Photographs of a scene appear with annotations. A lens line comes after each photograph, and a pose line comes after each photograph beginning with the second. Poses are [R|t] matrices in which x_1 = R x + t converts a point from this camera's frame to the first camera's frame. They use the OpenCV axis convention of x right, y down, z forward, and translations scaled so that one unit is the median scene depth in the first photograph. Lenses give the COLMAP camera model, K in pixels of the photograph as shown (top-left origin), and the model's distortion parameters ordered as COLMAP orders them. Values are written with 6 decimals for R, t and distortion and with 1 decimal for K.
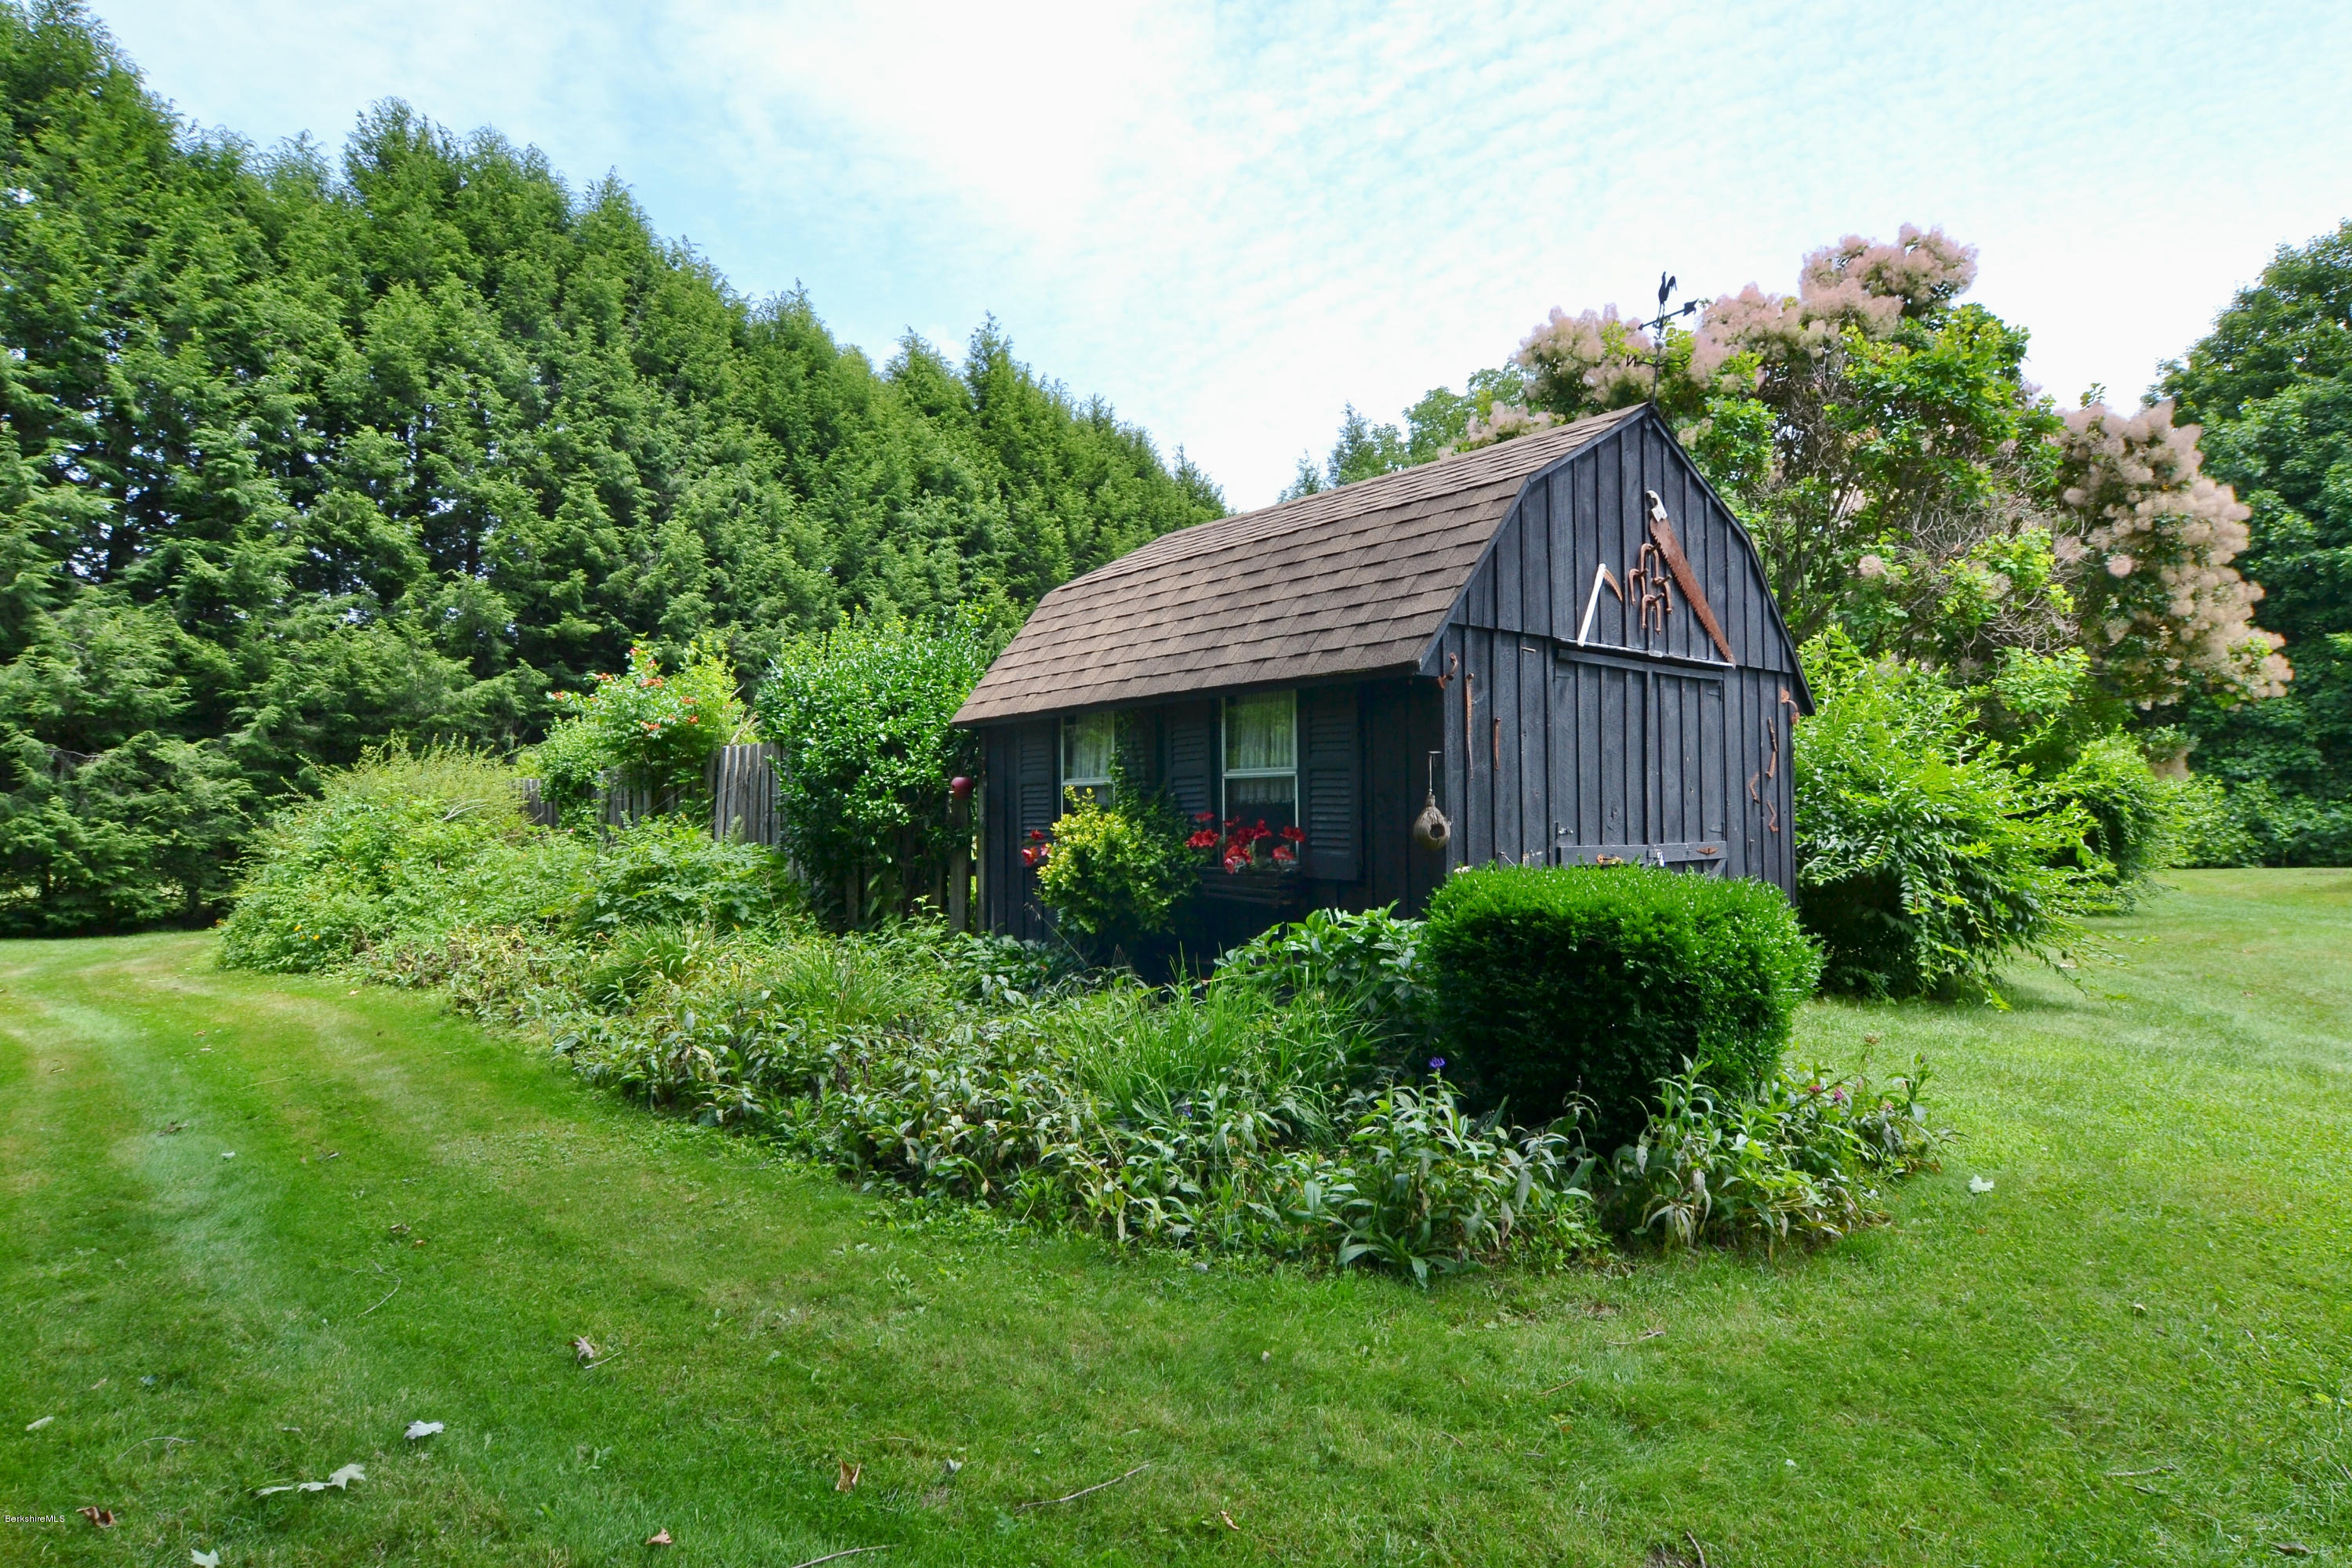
lens RADIAL K [[1301.5, 0, 1170.0], [0, 1301.5, 792.9], [0, 0, 1]] dist [-0.033795, 0.013065]
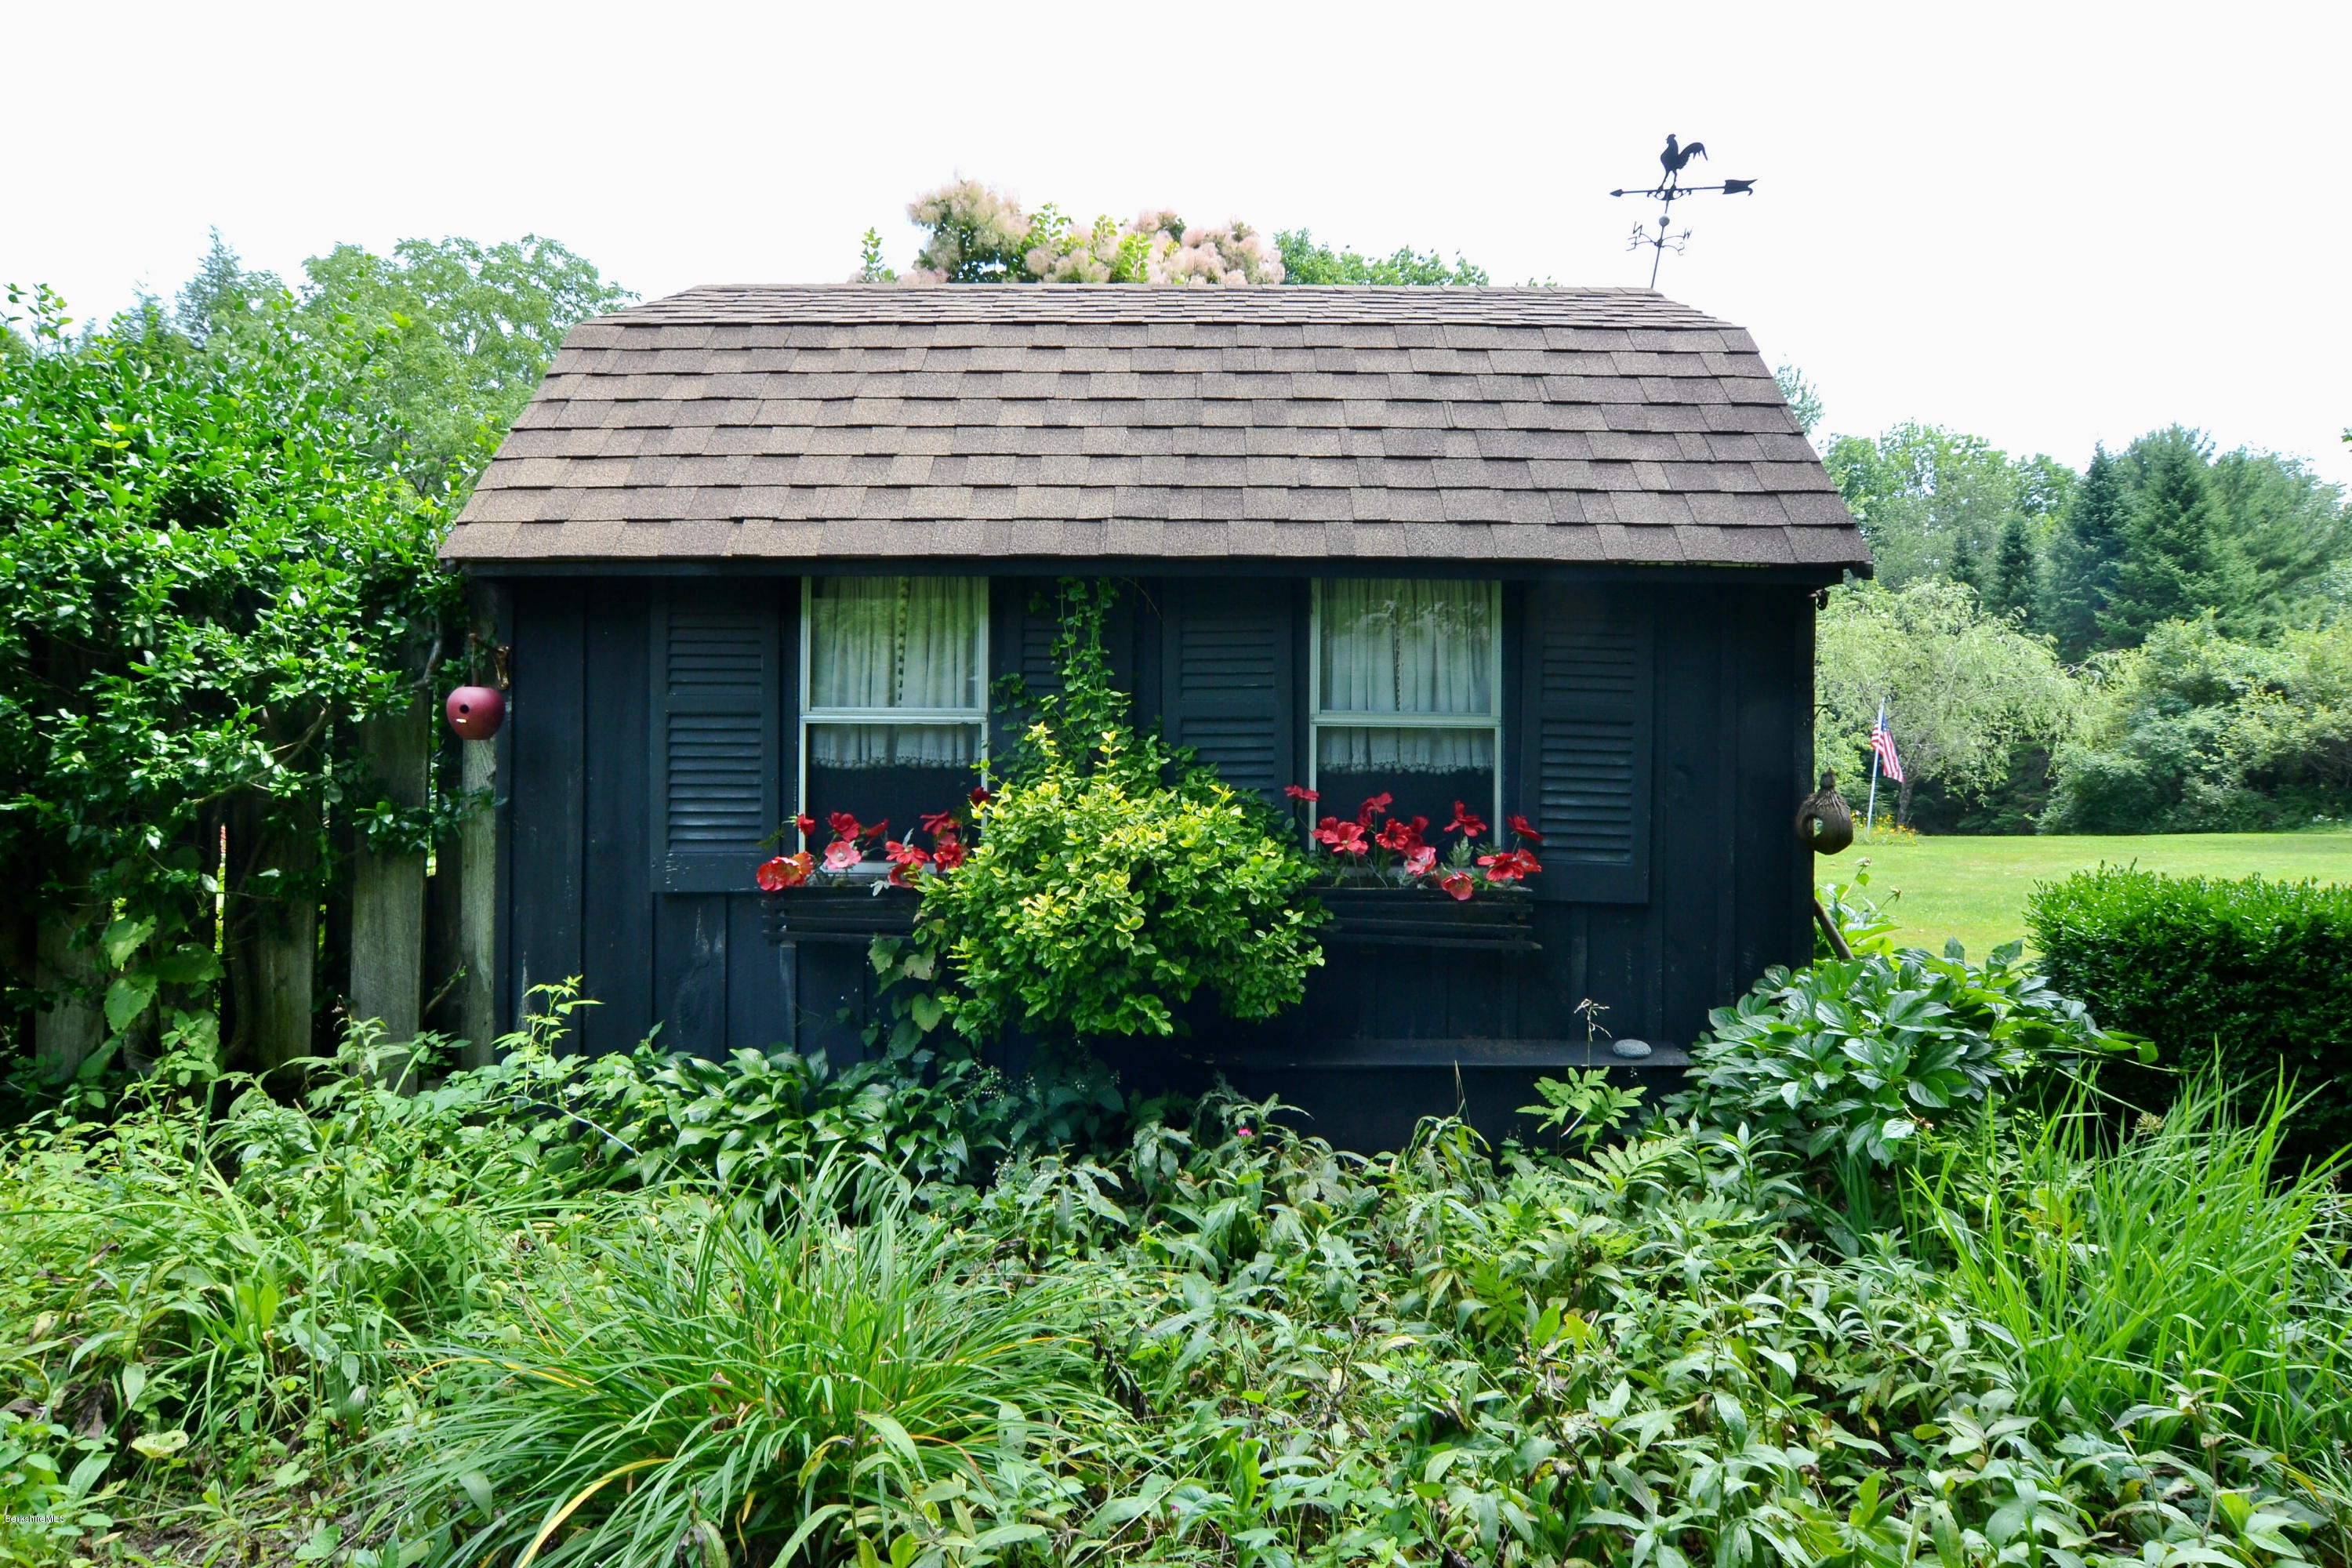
lens RADIAL K [[1301.5, 0, 1180.8], [0, 1301.5, 780.5], [0, 0, 1]] dist [-0.033795, 0.013065]
pose [[0.637002, 0.018360, 0.770643, -0.312272], [-0.026109, 0.999657, -0.002235, 0.013212], [-0.770420, -0.018697, 0.637263, 0.501746]]
